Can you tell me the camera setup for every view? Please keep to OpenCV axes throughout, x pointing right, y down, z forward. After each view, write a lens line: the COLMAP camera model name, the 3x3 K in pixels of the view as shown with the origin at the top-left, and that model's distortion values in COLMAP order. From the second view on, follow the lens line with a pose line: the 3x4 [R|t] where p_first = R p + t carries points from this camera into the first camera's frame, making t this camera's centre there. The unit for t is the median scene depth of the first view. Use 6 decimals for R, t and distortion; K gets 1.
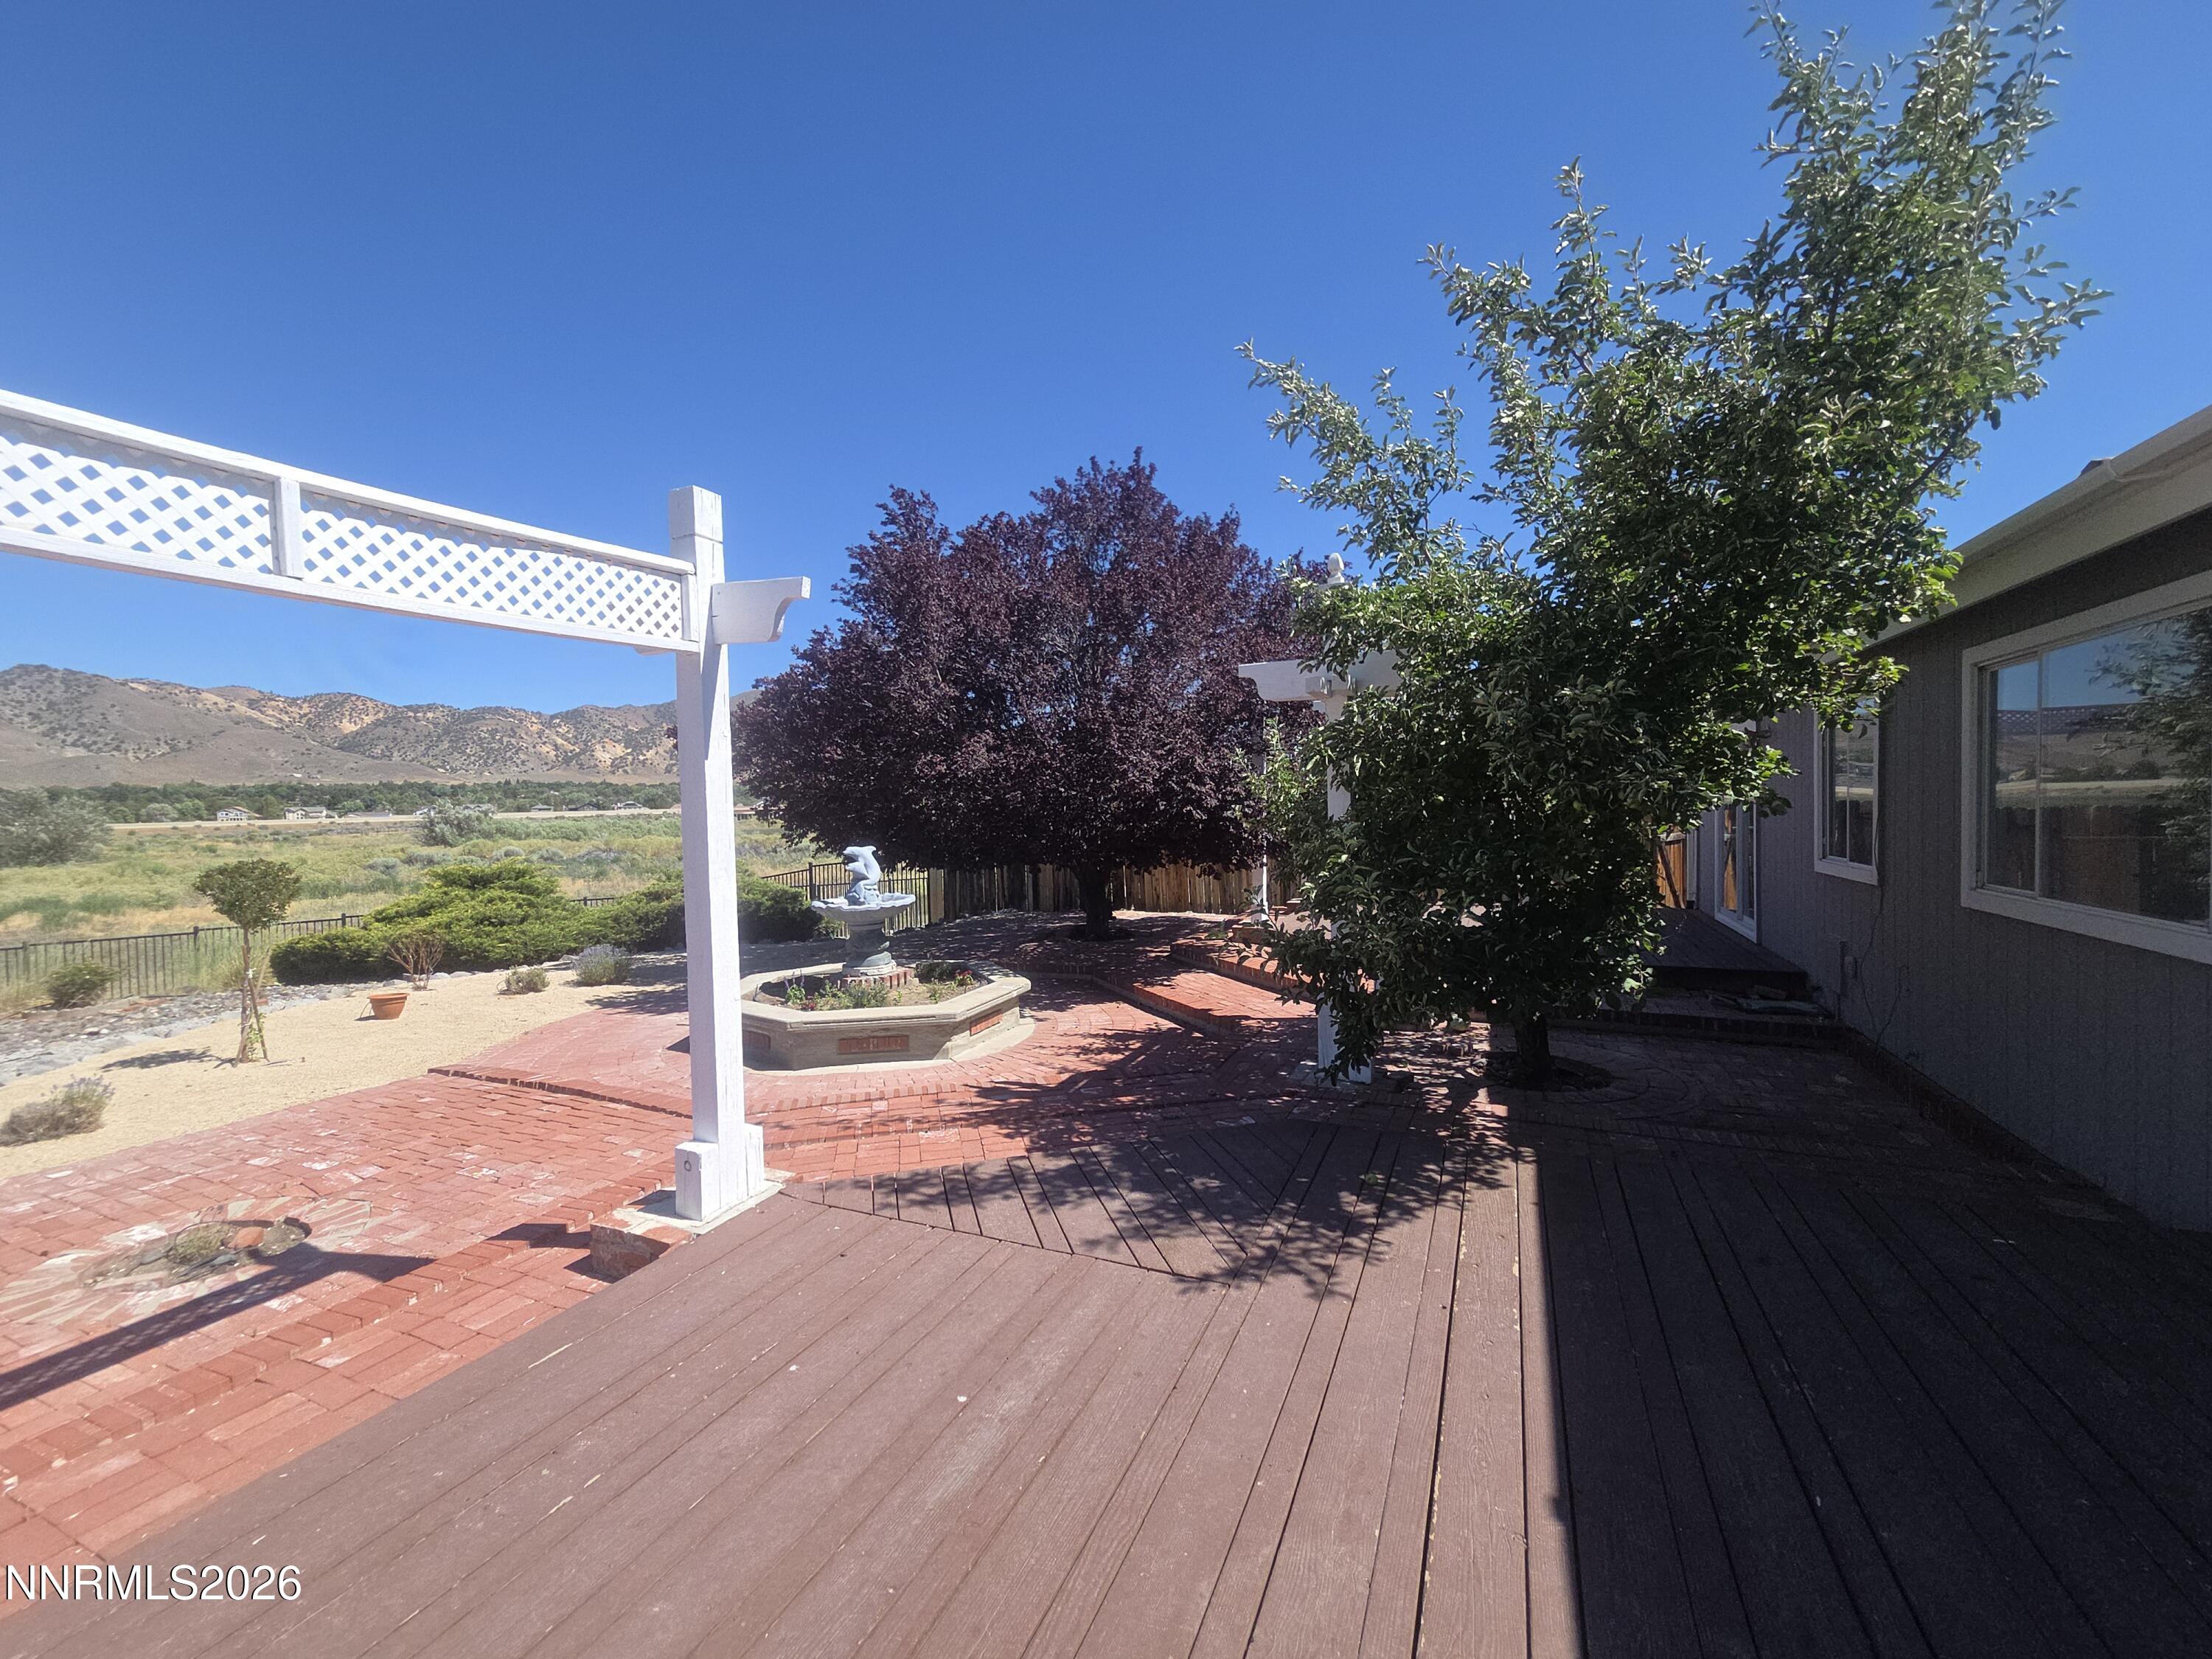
lens RADIAL K [[905.2, 0, 1111.5], [0, 905.2, 834.1], [0, 0, 1]] dist [0.001673, 0.000064]
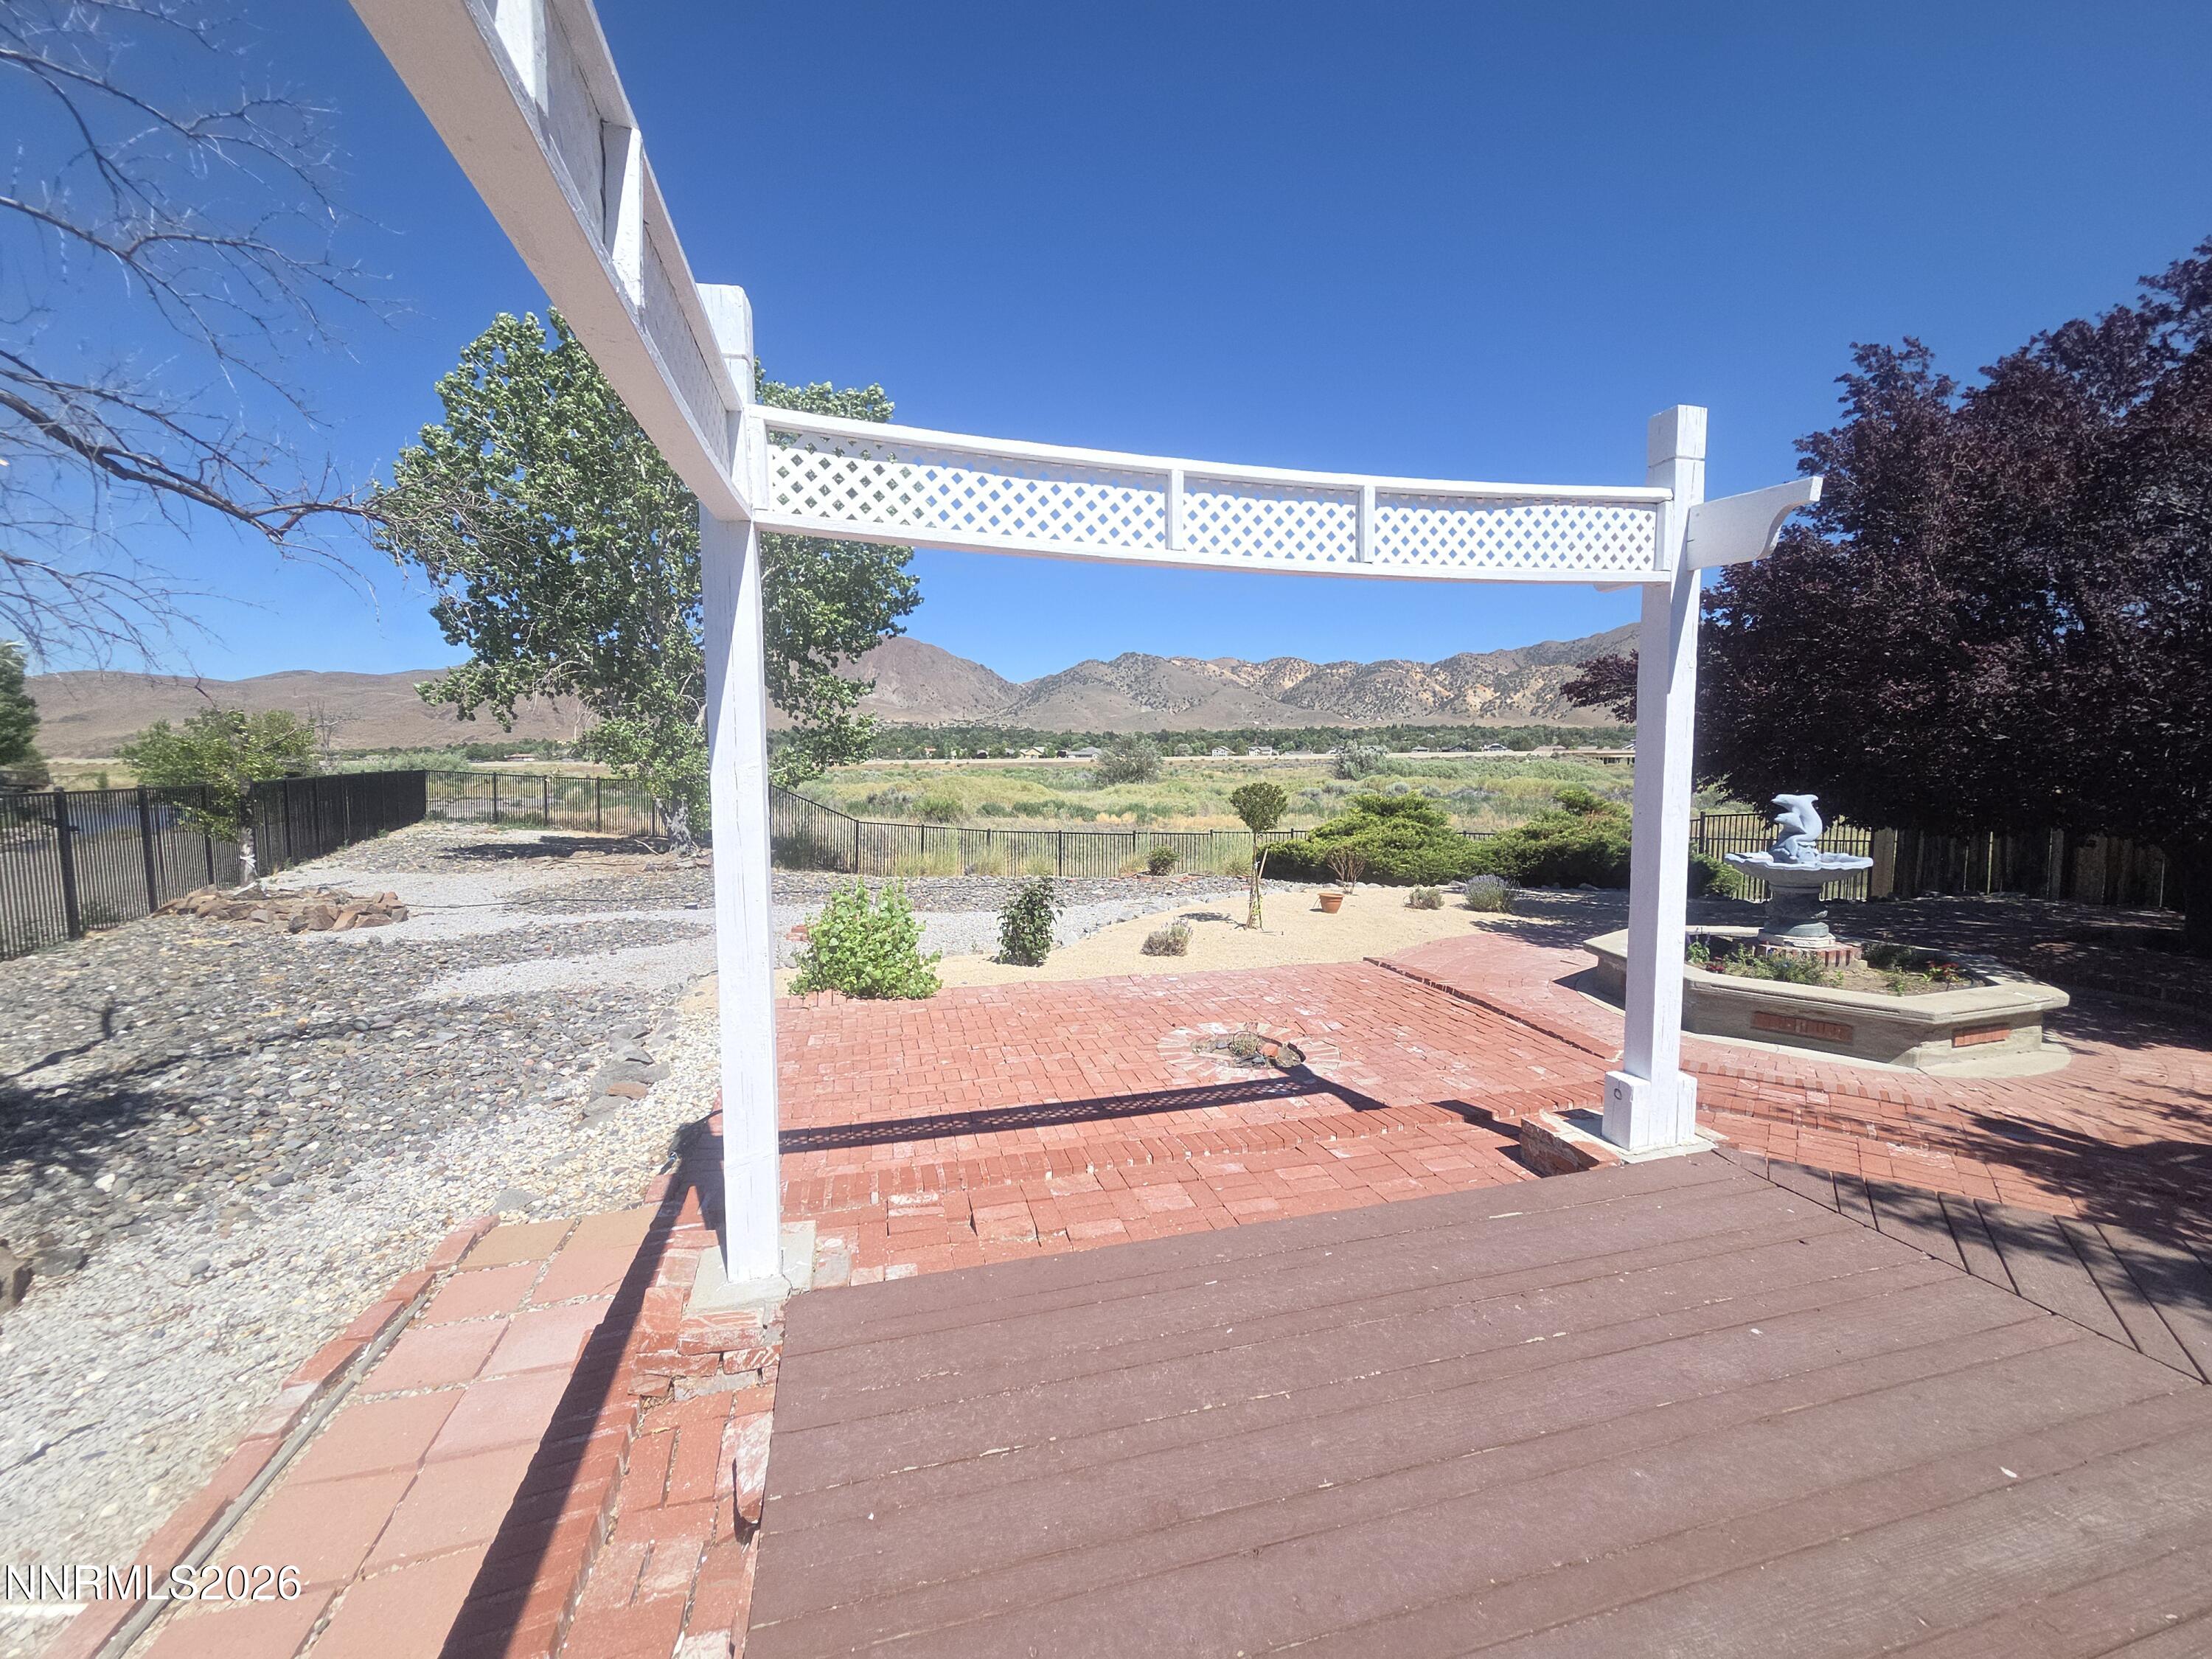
lens RADIAL K [[905.2, 0, 1111.7], [0, 905.2, 833.1], [0, 0, 1]] dist [0.001673, 0.000064]
pose [[0.631340, 0.080570, -0.771309, -0.054320], [-0.032492, 0.996463, 0.077494, 0.010100], [0.774825, -0.023864, 0.631725, -0.070464]]
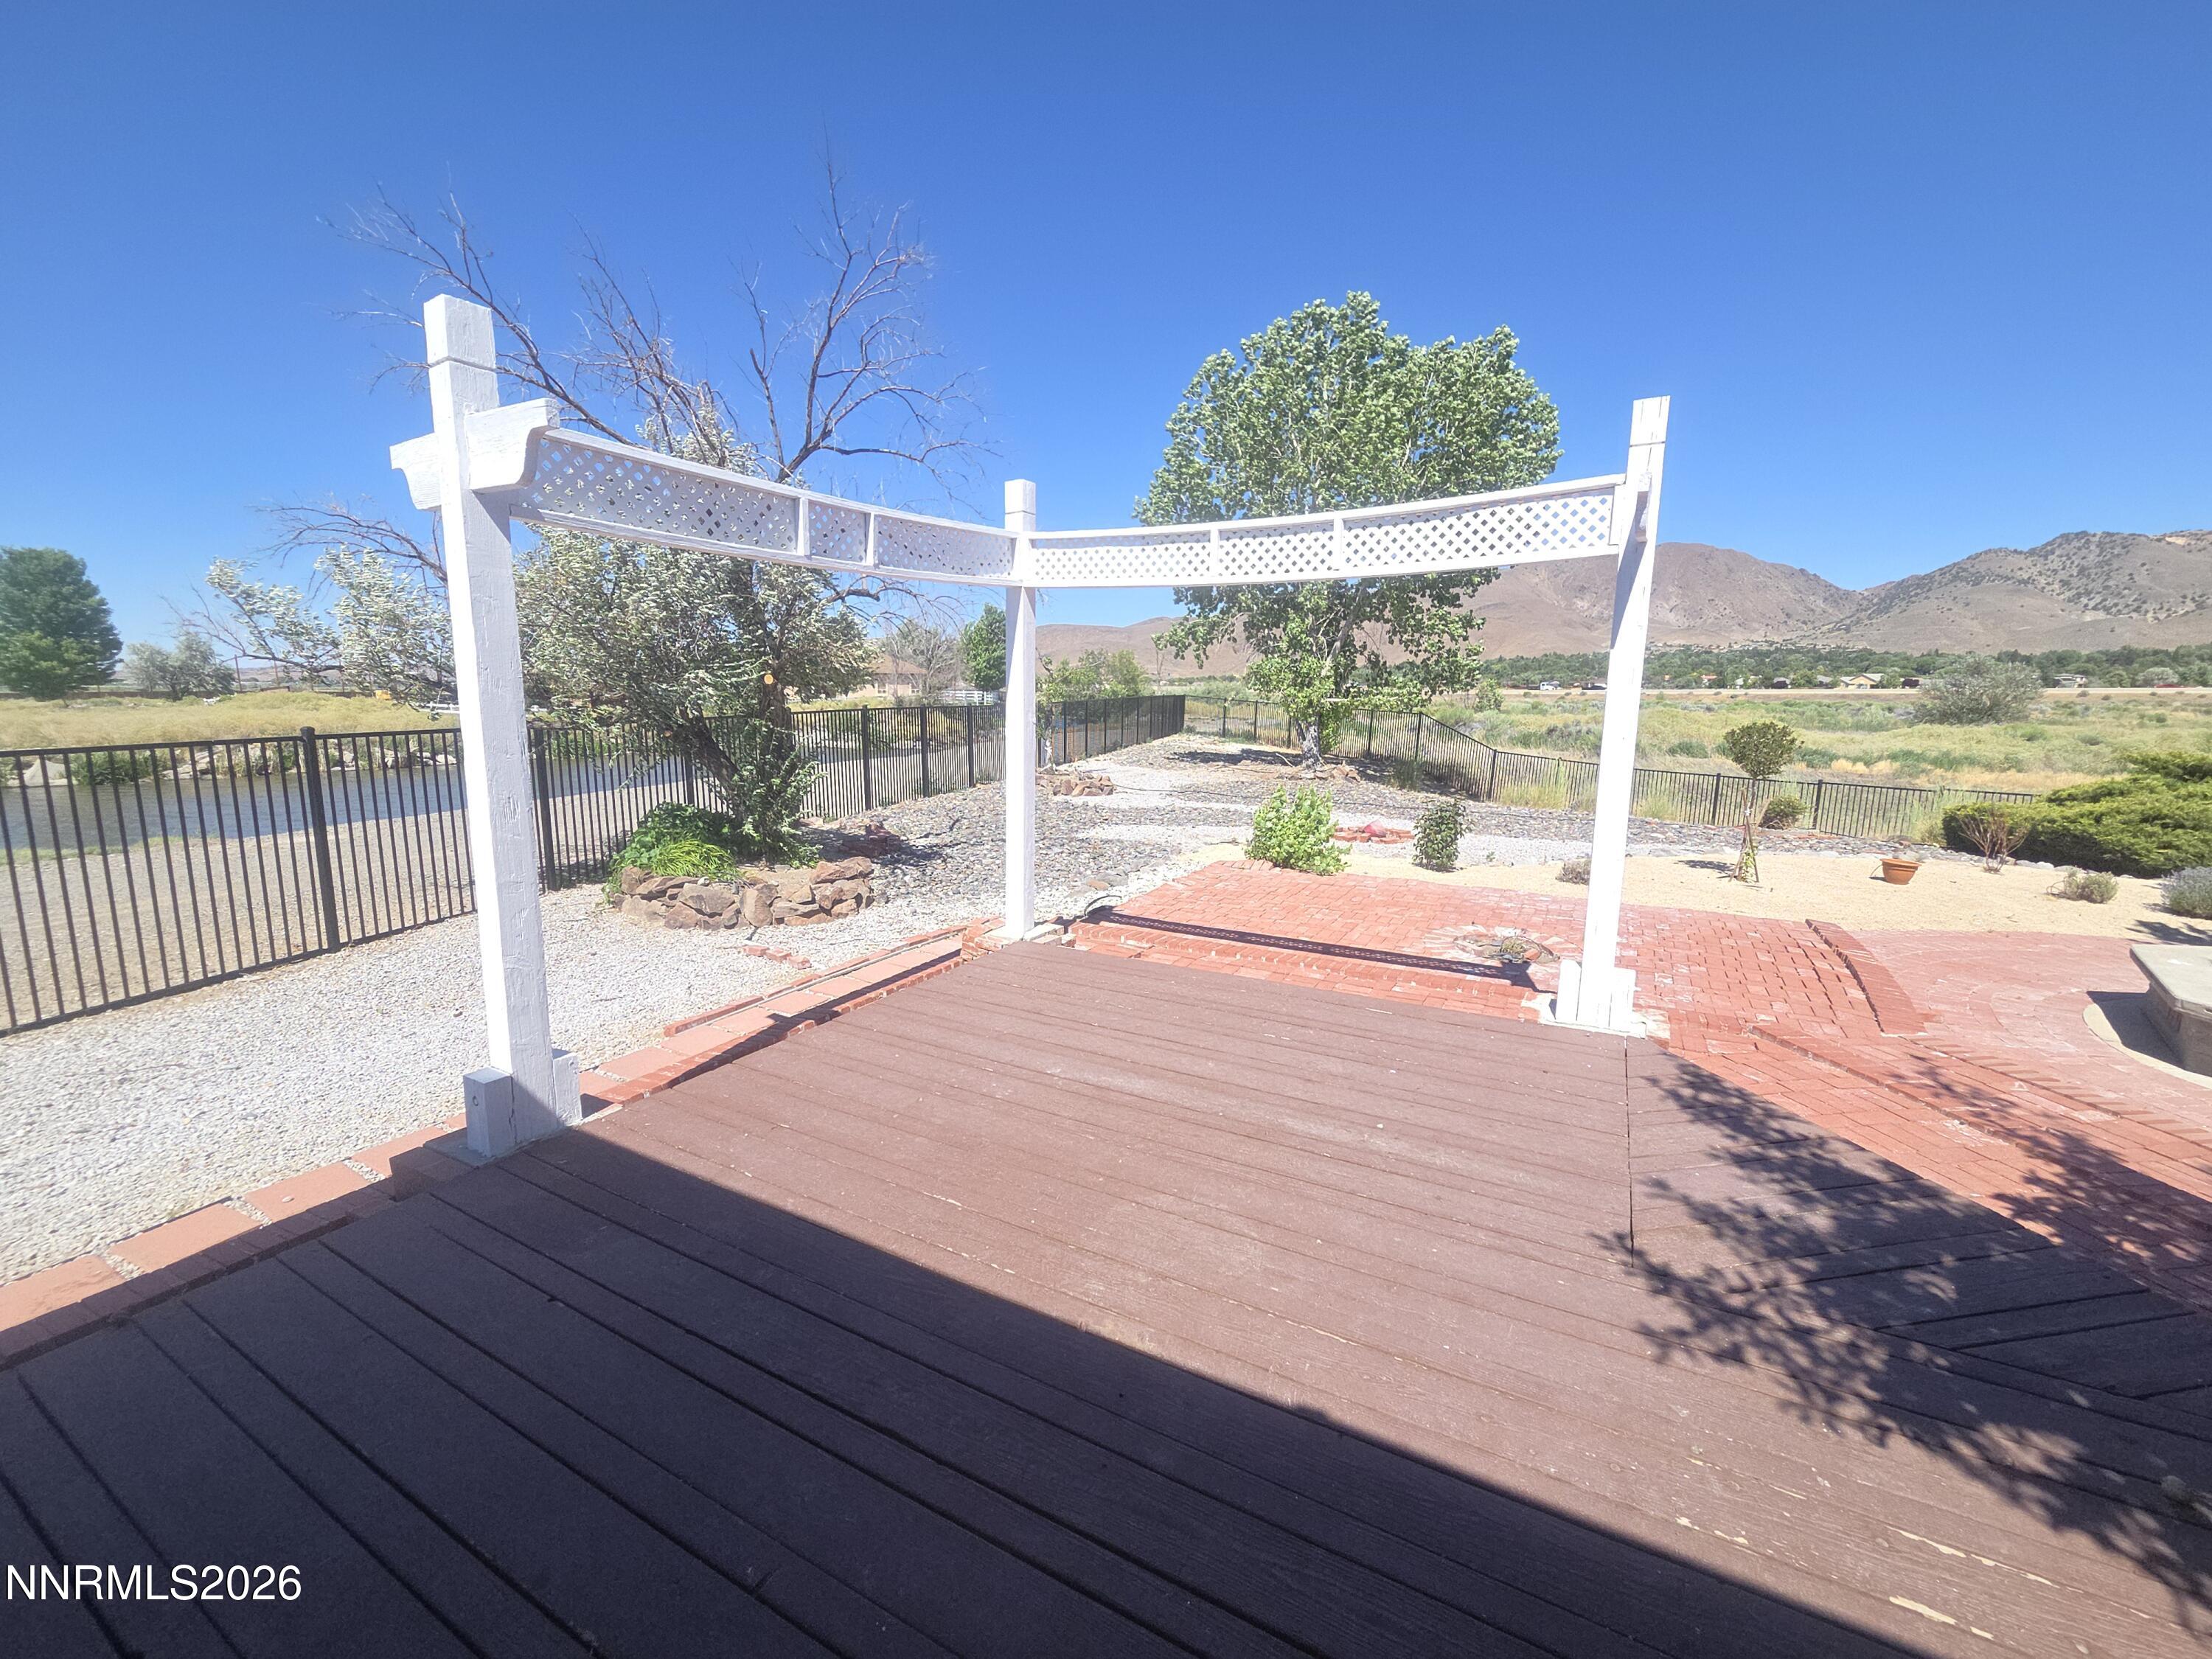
lens RADIAL K [[905.2, 0, 1114.1], [0, 905.2, 833.1], [0, 0, 1]] dist [0.001673, 0.000064]
pose [[-0.091633, 0.177883, -0.979776, 0.681380], [-0.032185, 0.982872, 0.181455, -0.034245], [0.995273, 0.048162, -0.084338, 0.407926]]
